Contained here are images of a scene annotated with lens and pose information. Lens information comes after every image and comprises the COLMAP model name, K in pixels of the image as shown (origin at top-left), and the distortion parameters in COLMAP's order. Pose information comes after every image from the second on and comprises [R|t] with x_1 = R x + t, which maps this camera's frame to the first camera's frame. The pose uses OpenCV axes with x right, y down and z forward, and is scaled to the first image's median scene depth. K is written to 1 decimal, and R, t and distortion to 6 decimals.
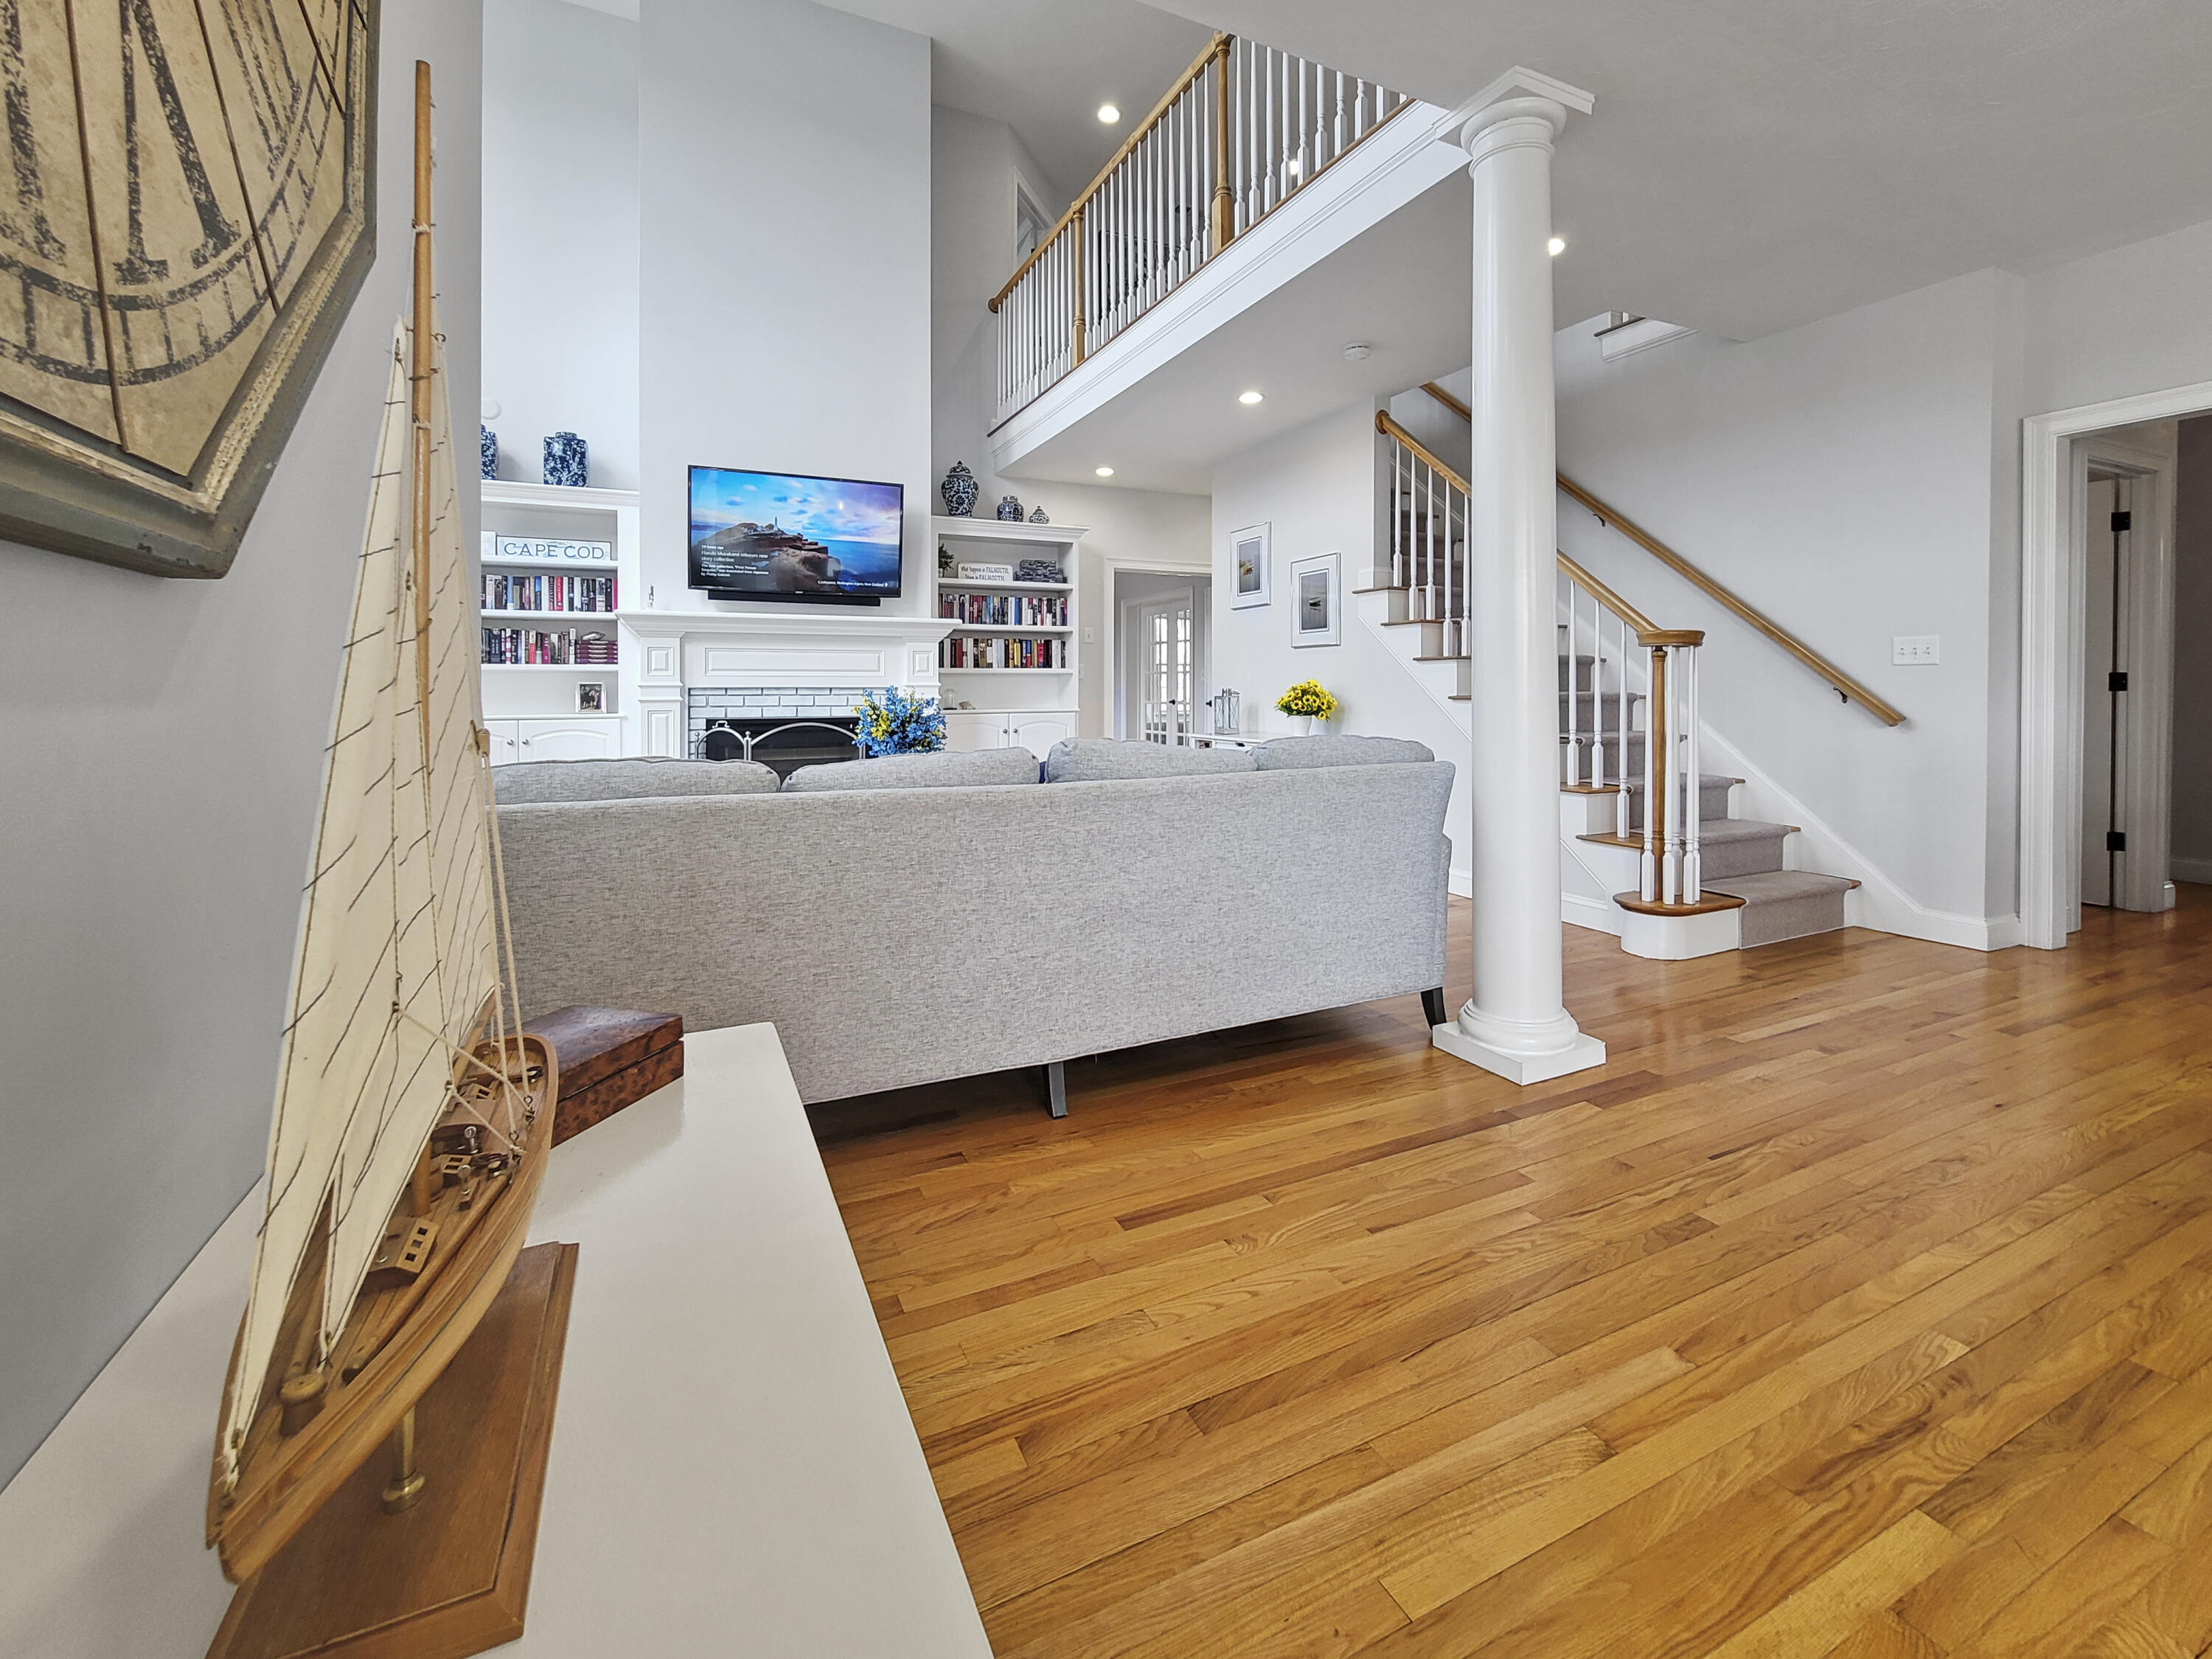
lens RADIAL K [[939.4, 0, 1103.5], [0, 939.4, 694.2], [0, 0, 1]] dist [-0.000881, -0.001187]
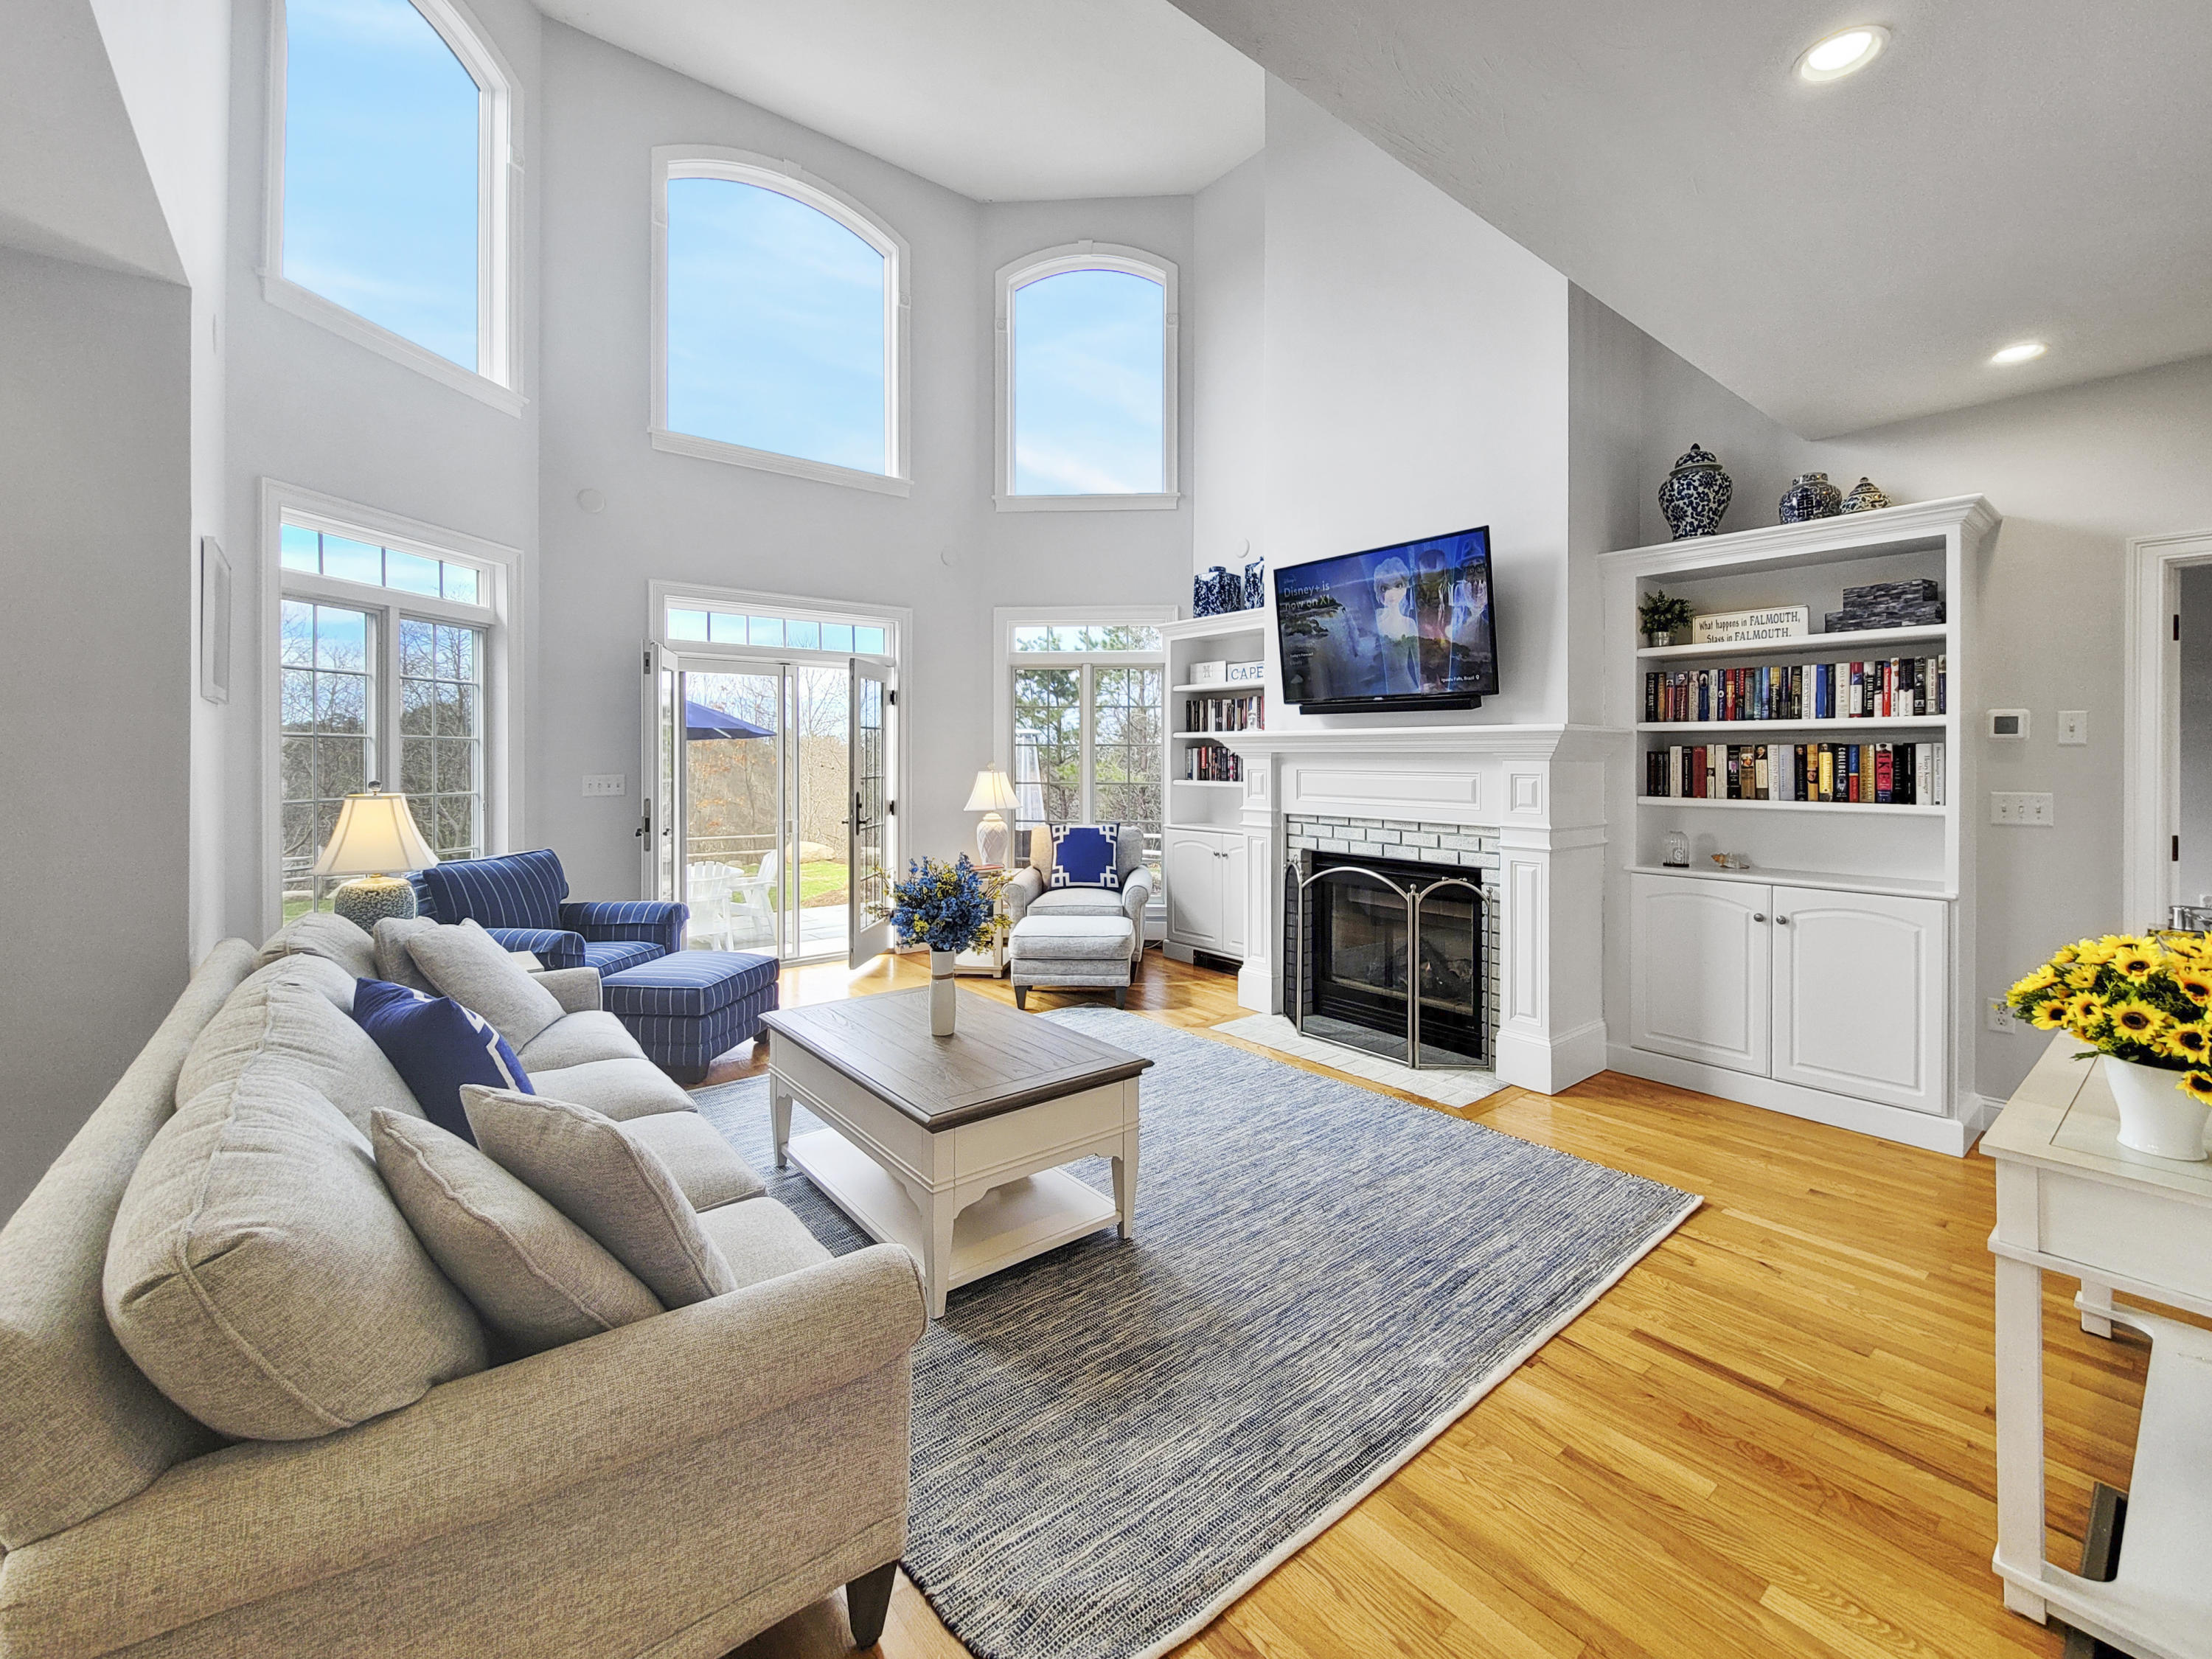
lens RADIAL K [[939.4, 0, 1142.7], [0, 939.4, 762.0], [0, 0, 1]] dist [-0.000881, -0.001187]
pose [[0.250564, 0.011692, -0.968030, 0.372098], [-0.007172, 0.999922, 0.010221, -0.060461], [0.968074, 0.004381, 0.250628, 0.591154]]
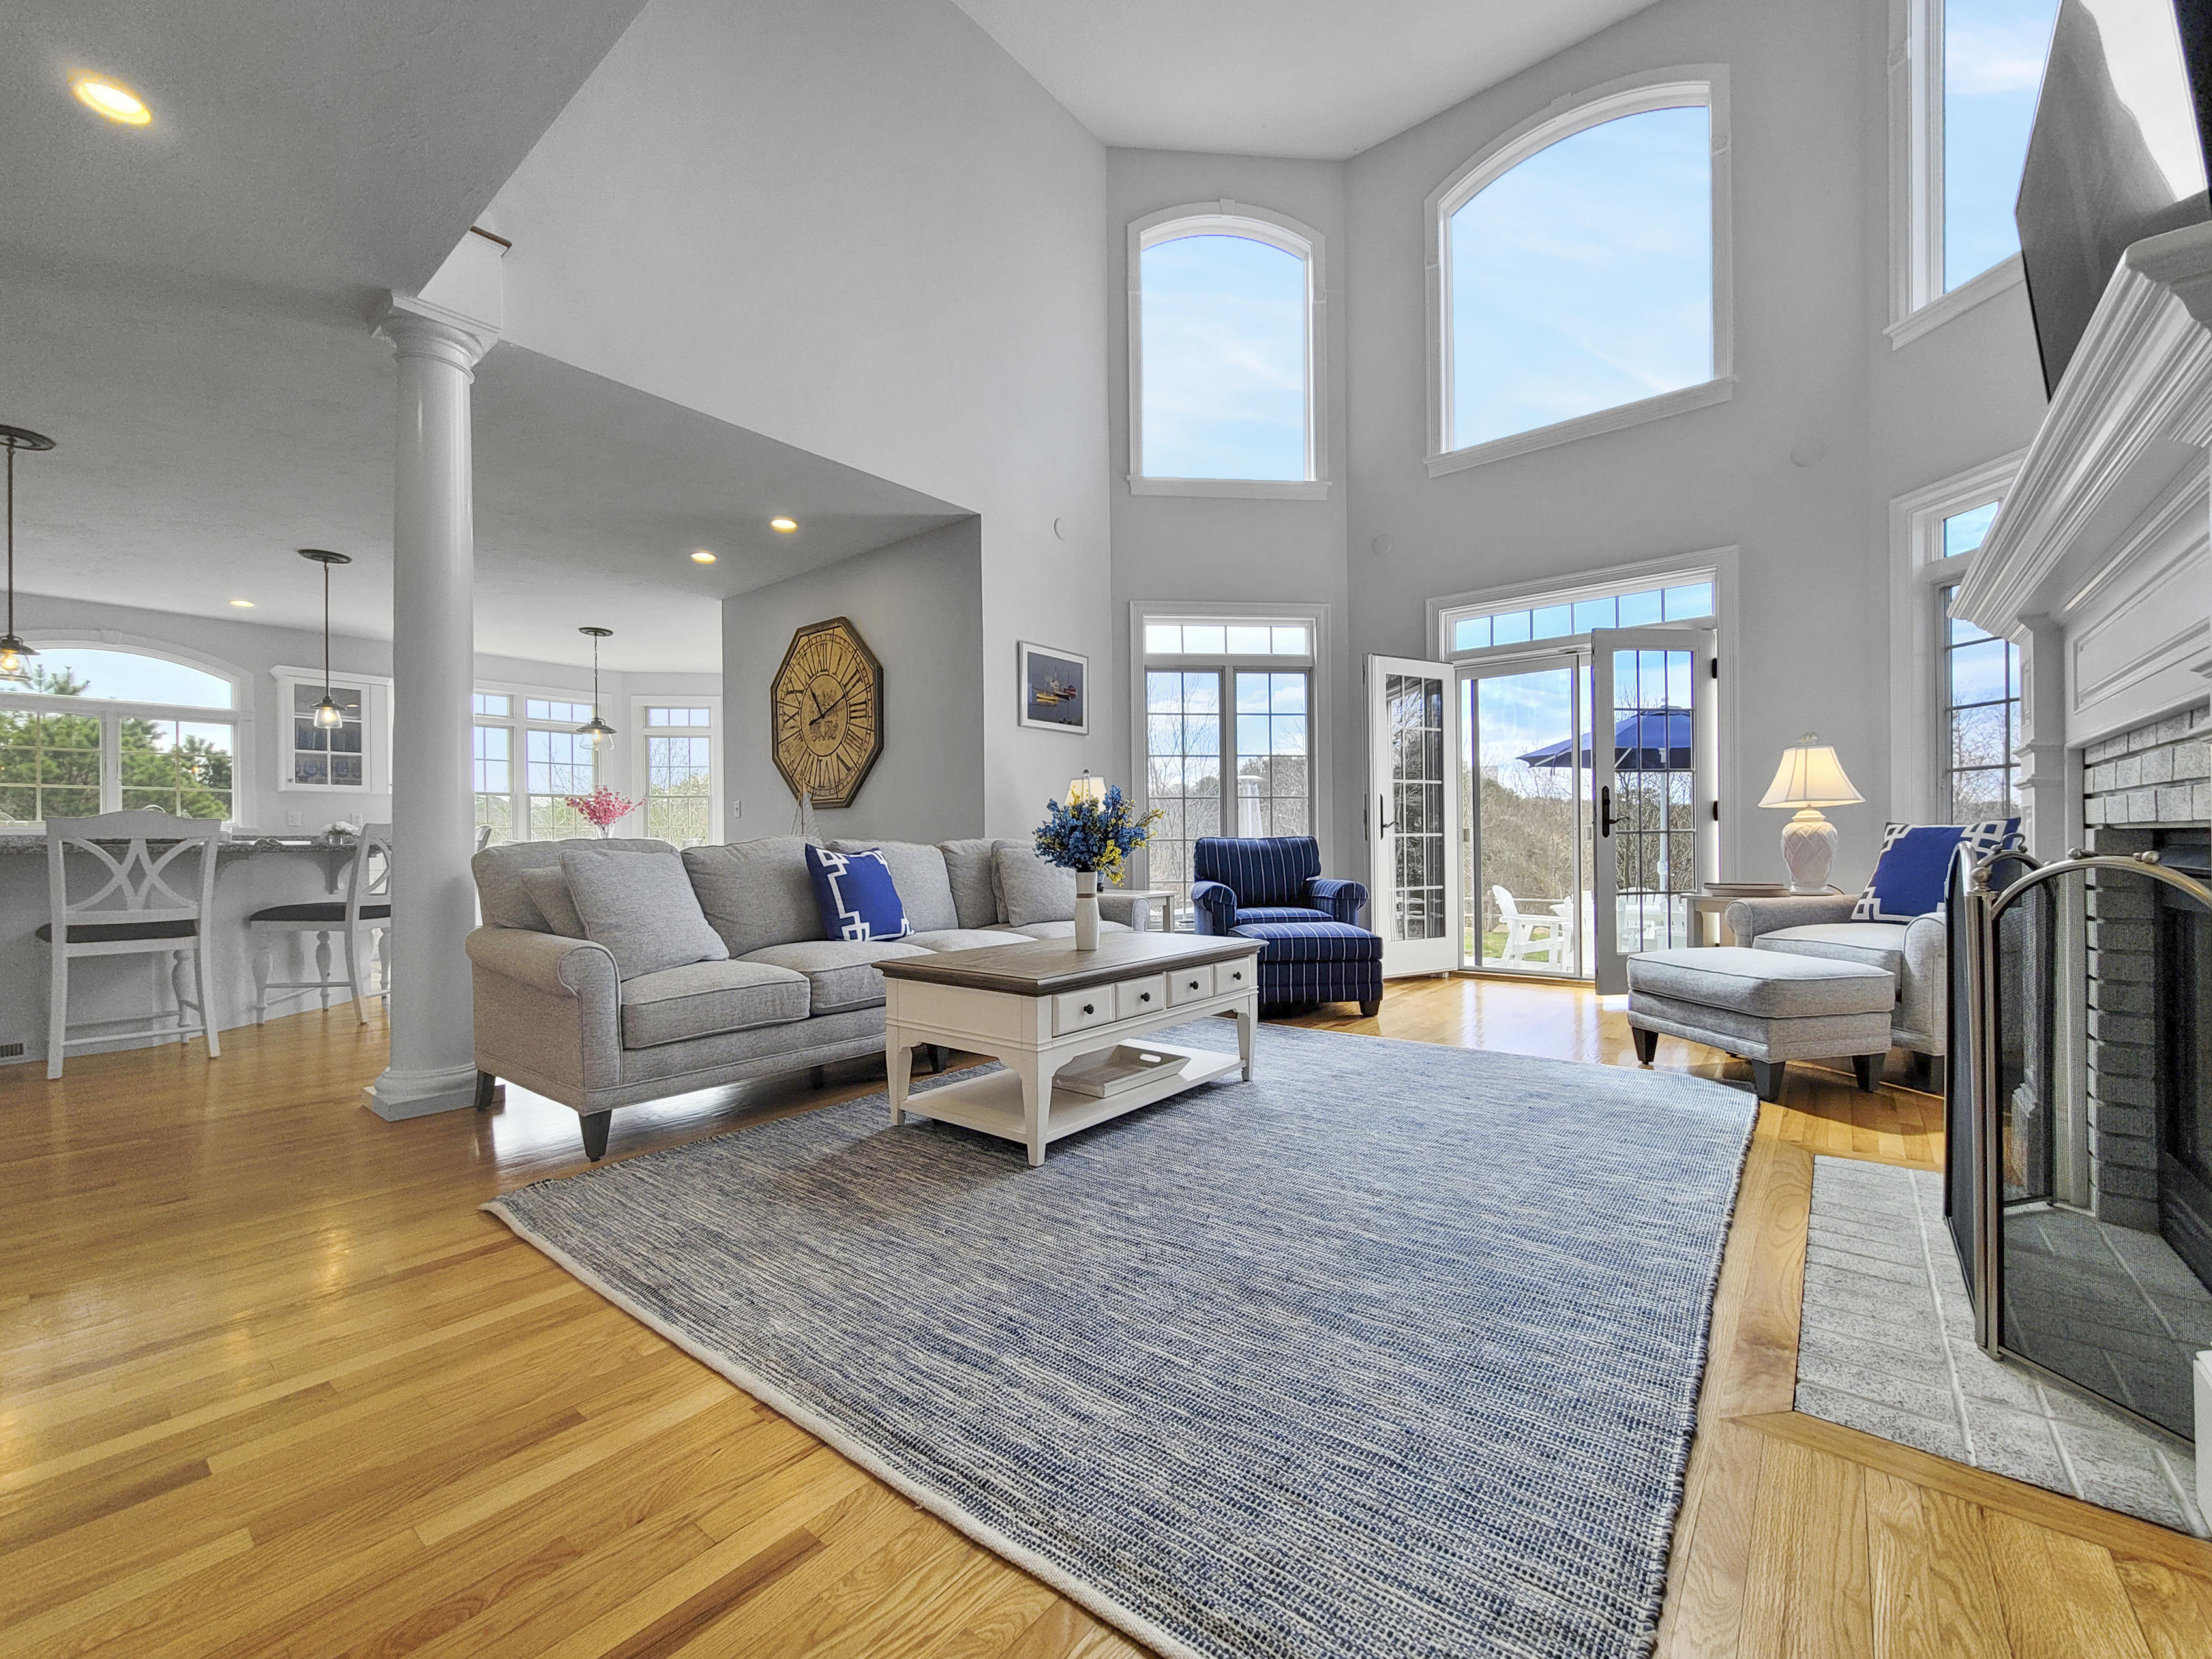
lens RADIAL K [[939.4, 0, 1160.0], [0, 939.4, 843.8], [0, 0, 1]] dist [-0.000881, -0.001187]
pose [[-0.896983, 0.011047, -0.441927, 0.075047], [0.011089, 0.999935, 0.002488, 0.026090], [0.441926, -0.002669, -0.897047, 1.095986]]
